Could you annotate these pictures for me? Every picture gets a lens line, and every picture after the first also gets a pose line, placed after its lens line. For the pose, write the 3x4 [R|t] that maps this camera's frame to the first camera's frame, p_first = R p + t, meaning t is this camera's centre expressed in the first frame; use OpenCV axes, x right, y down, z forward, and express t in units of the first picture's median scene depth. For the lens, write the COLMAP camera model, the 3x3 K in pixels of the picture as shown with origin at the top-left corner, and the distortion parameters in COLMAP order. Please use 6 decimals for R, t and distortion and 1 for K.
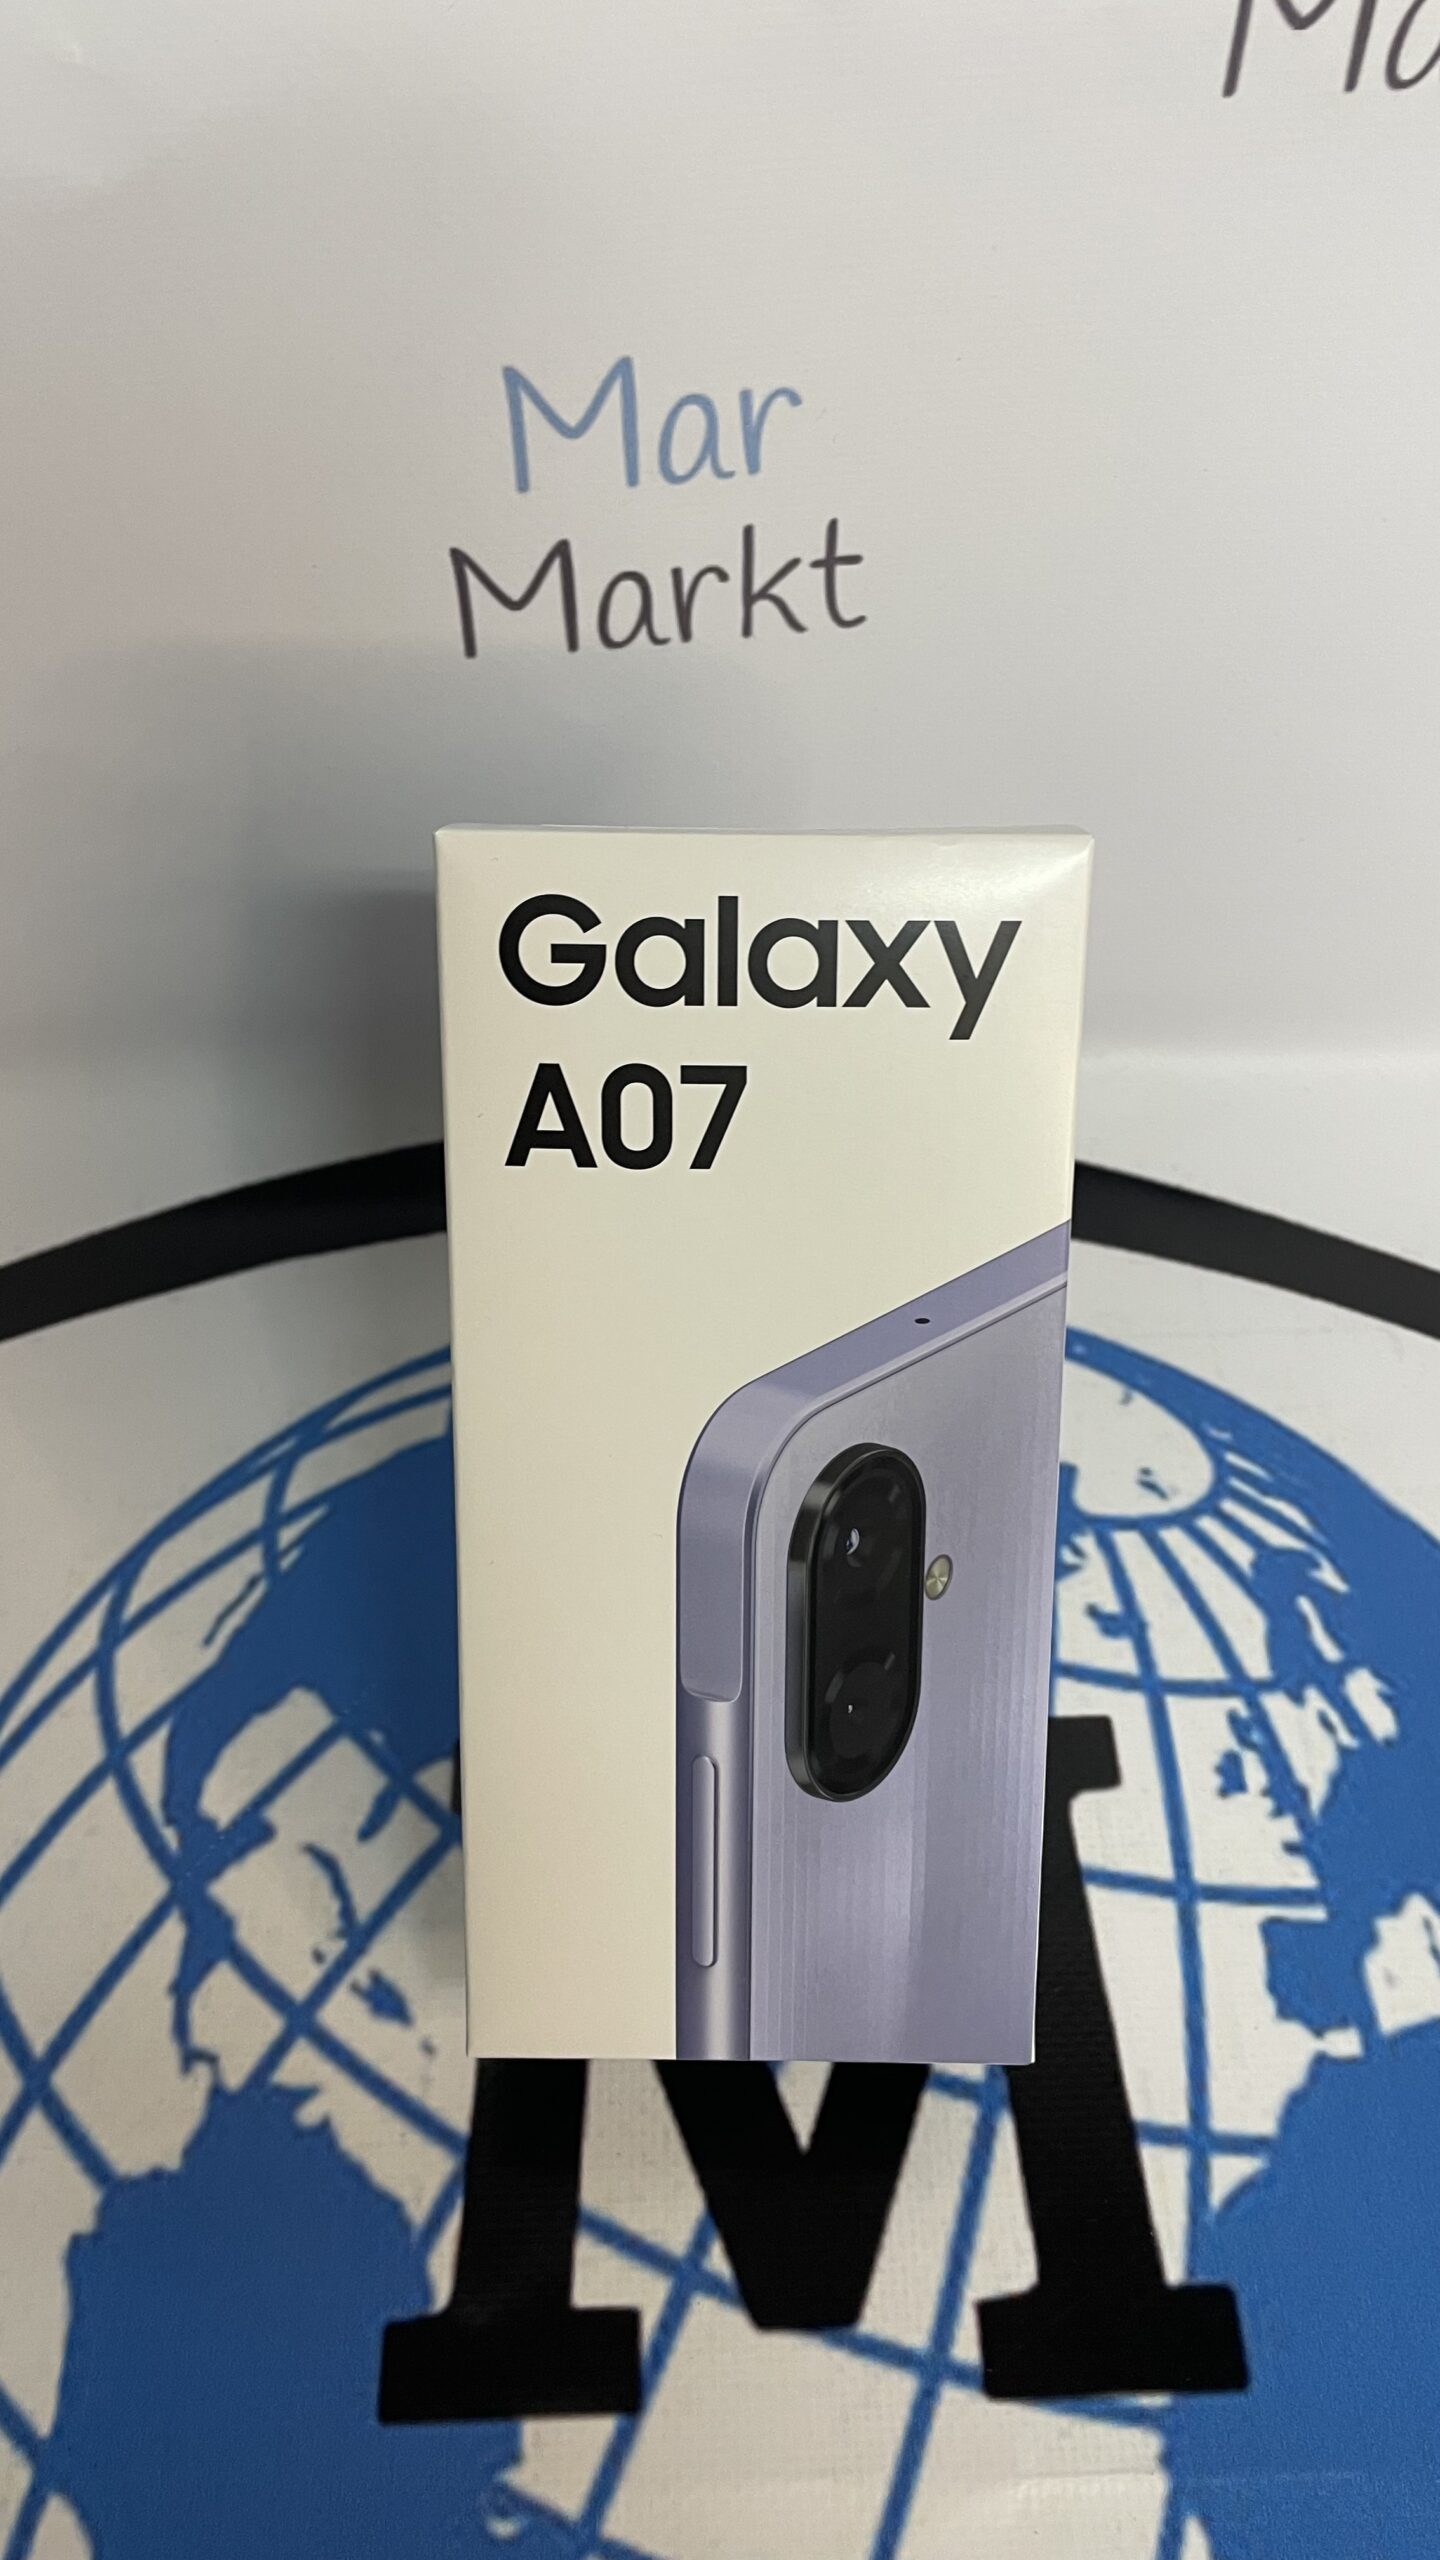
lens RADIAL K [[1996.1, 0, 741.7], [0, 1996.1, 1272.2], [0, 0, 1]] dist [0.074896, -0.118116]
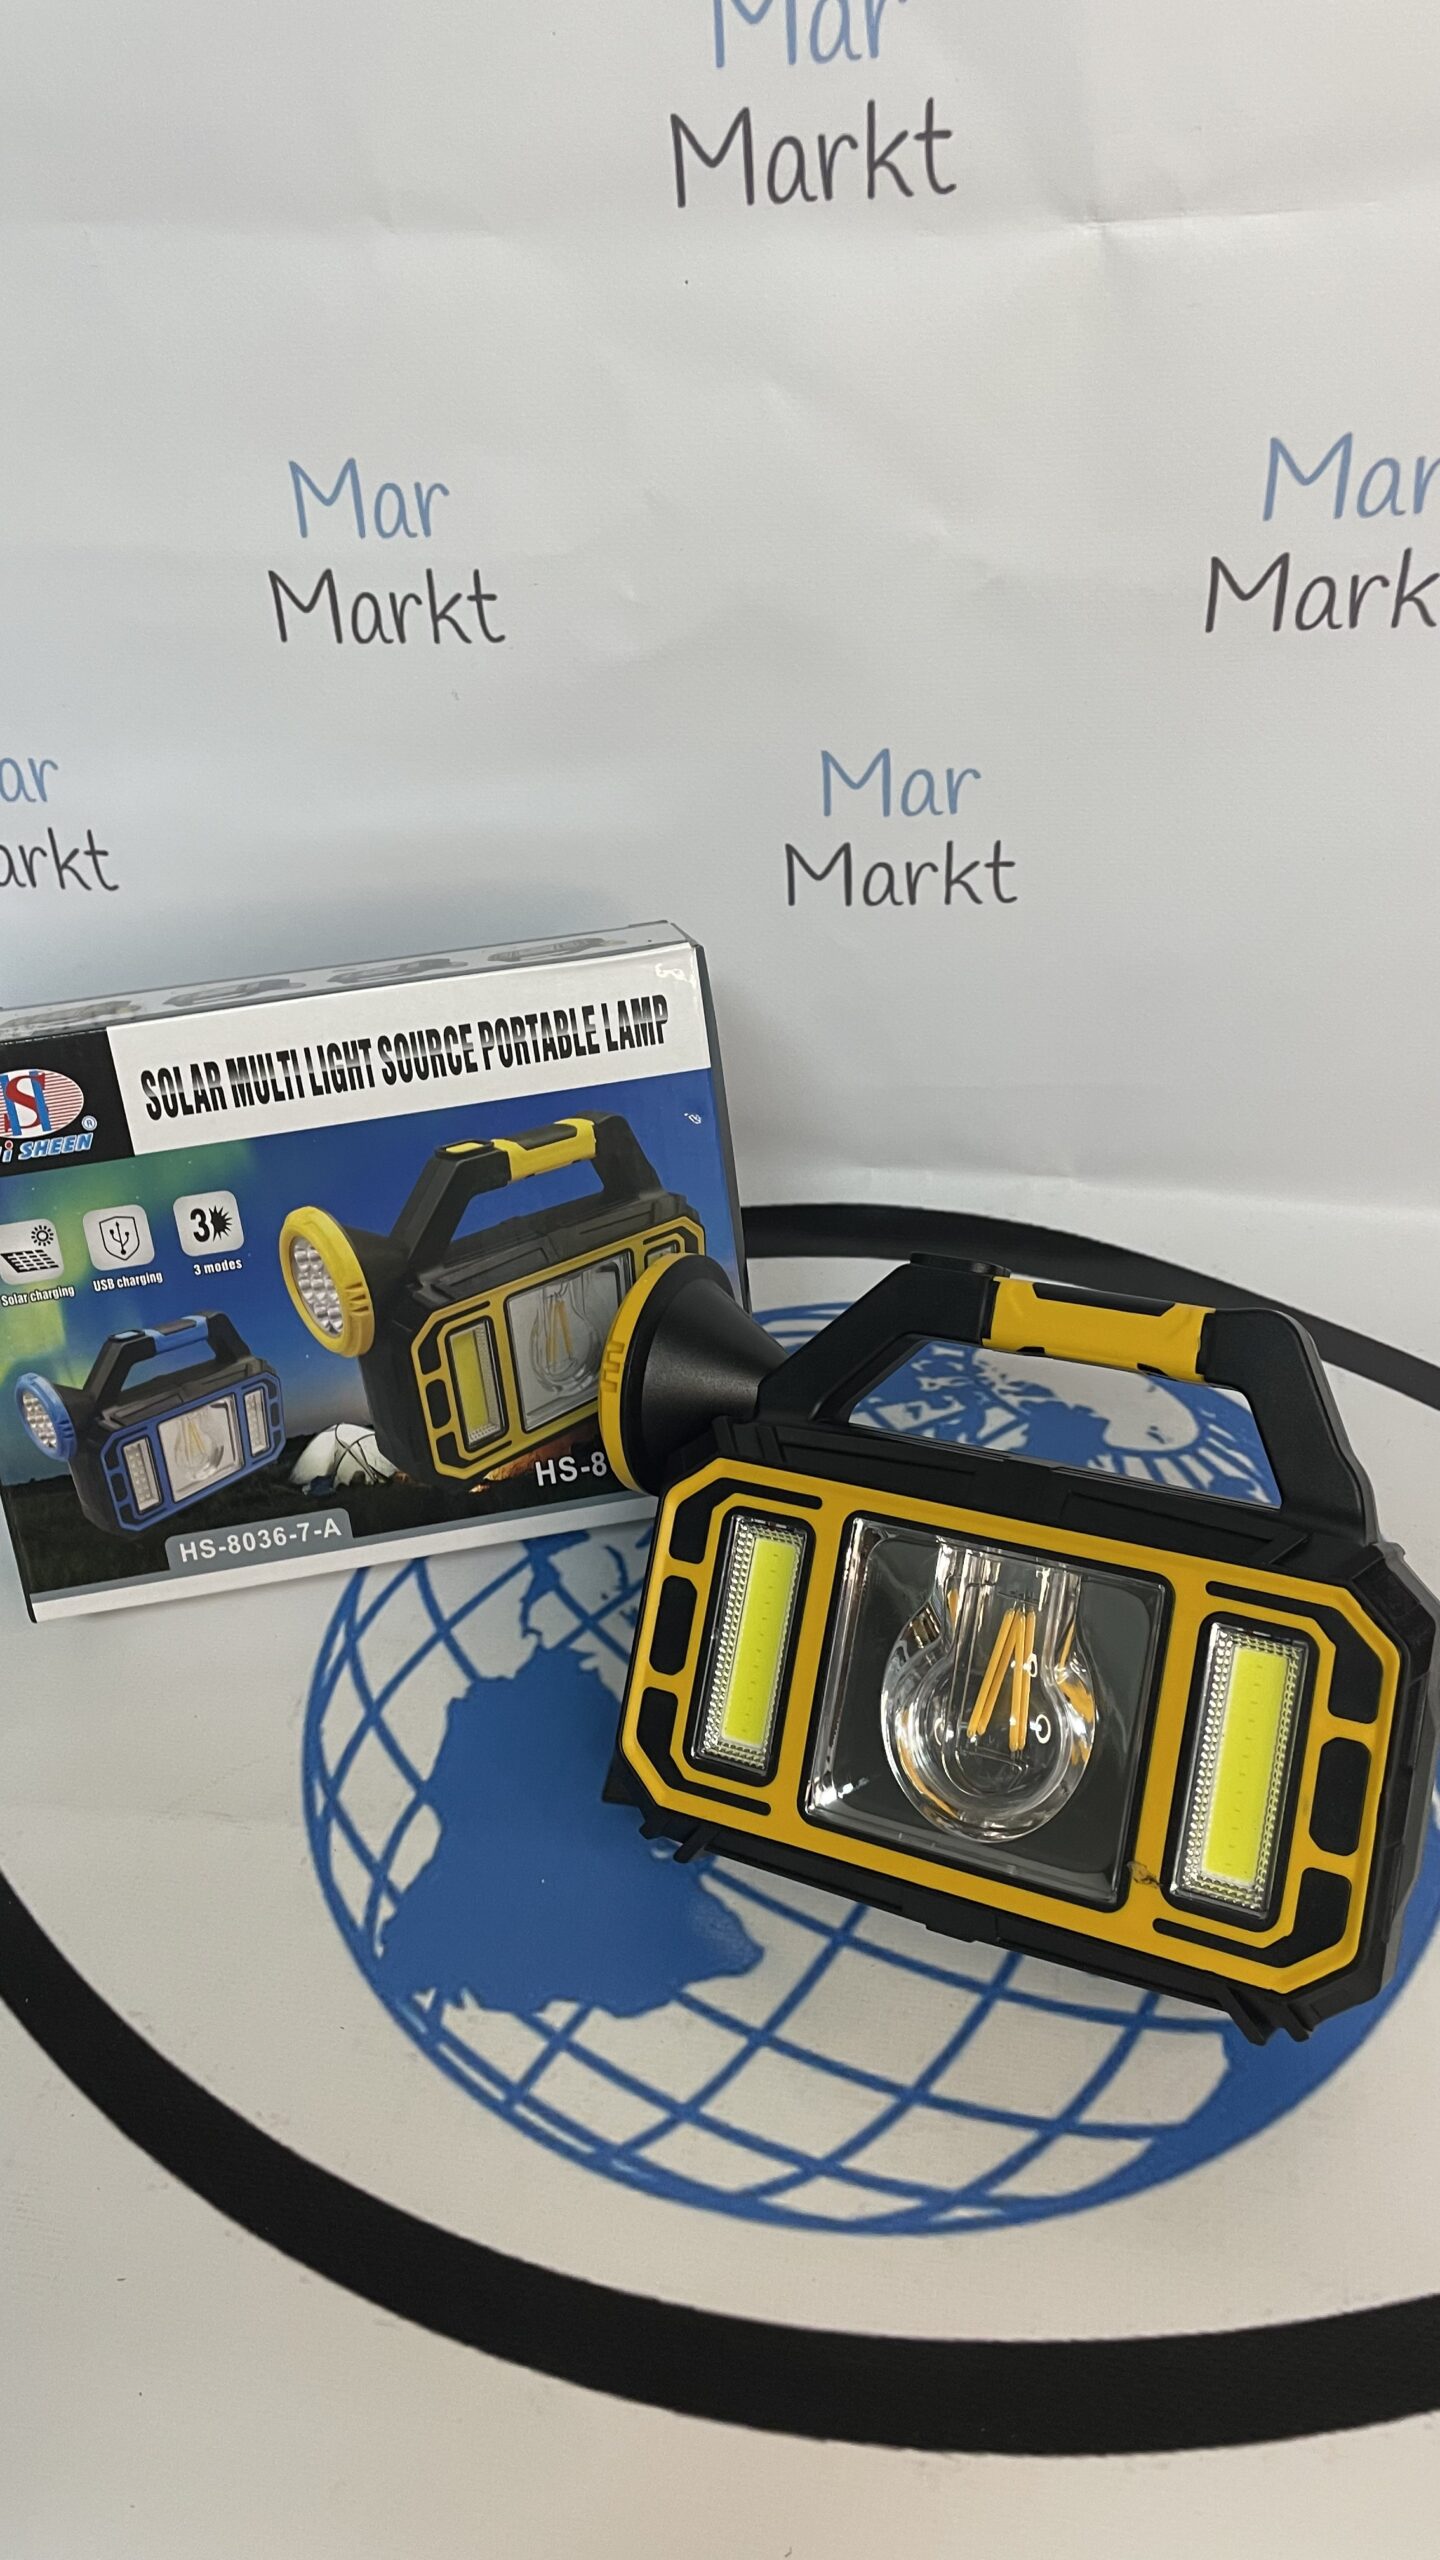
lens RADIAL K [[1996.1, 0, 687.8], [0, 1996.1, 1258.2], [0, 0, 1]] dist [0.074896, -0.118116]
pose [[0.970985, 0.096714, -0.218710, 0.211332], [-0.140113, 0.971229, -0.192567, 0.383581], [0.193793, 0.217624, 0.956600, -0.706868]]
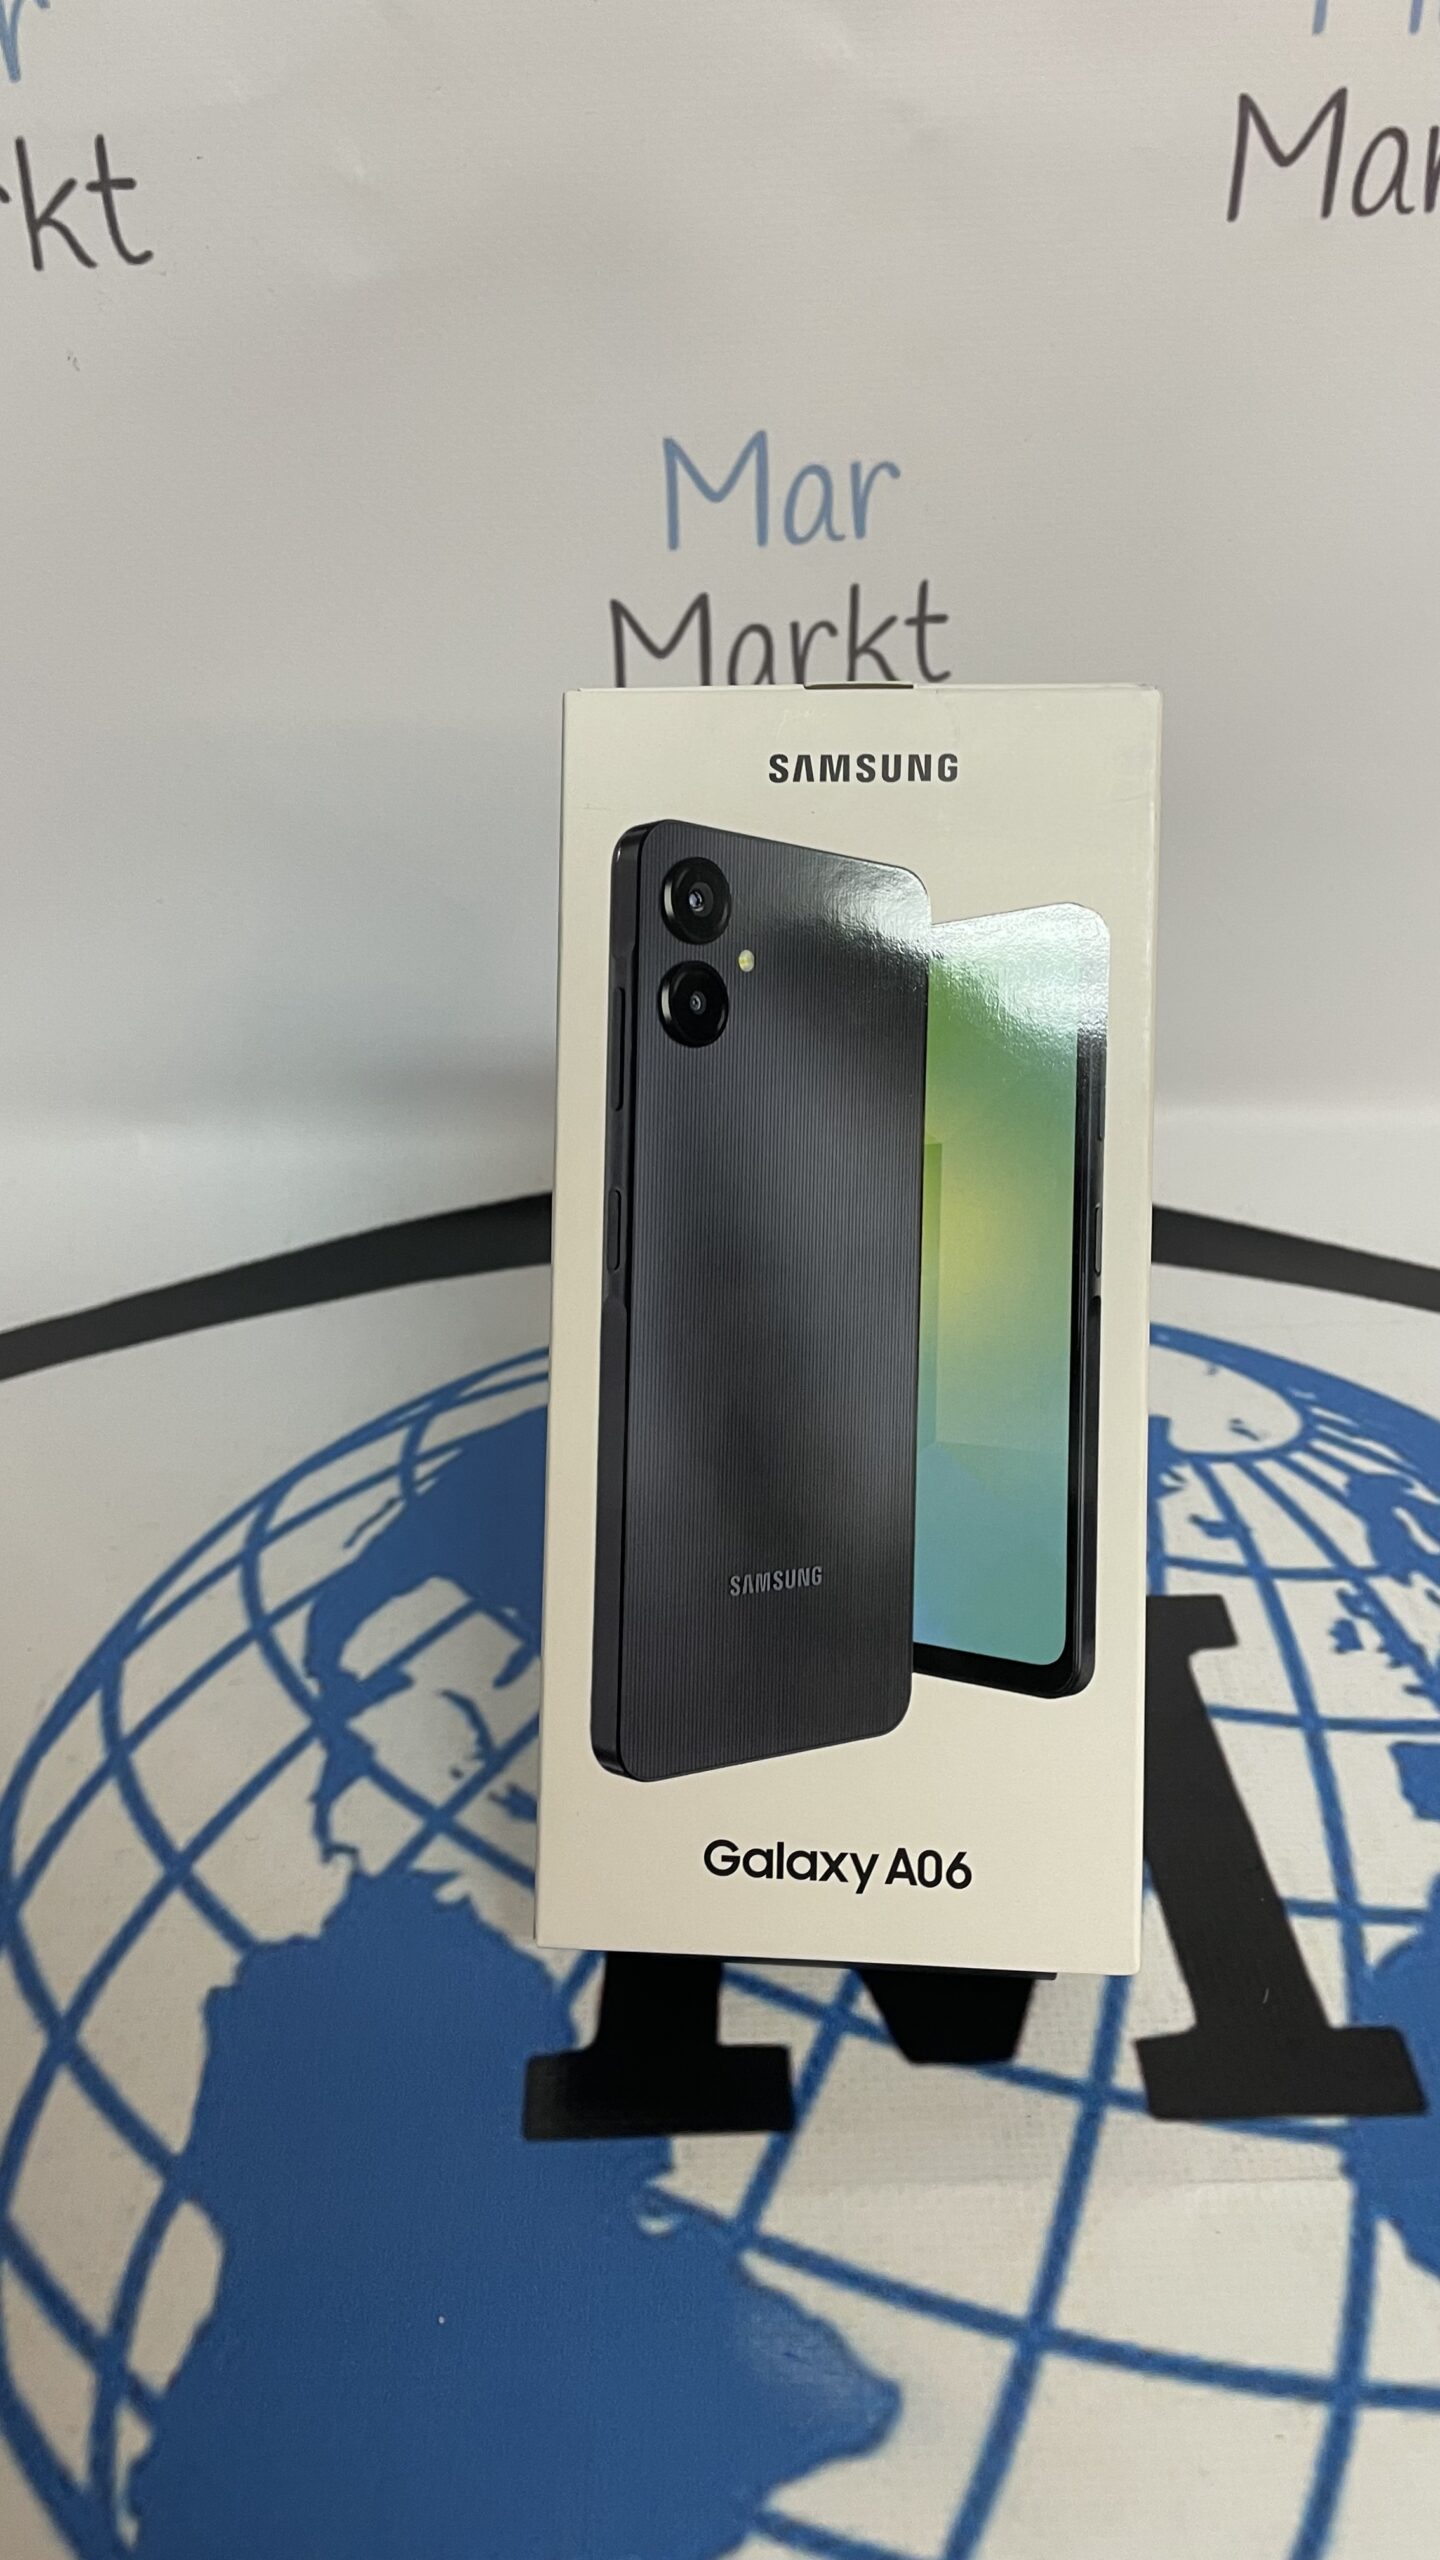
lens RADIAL K [[1996.1, 0, 712.7], [0, 1996.1, 1292.2], [0, 0, 1]] dist [0.074896, -0.118116]
pose [[0.999768, -0.002570, -0.021377, -0.059692], [-0.003972, 0.953795, -0.300432, 0.417925], [0.021162, 0.300447, 0.953564, -0.036032]]
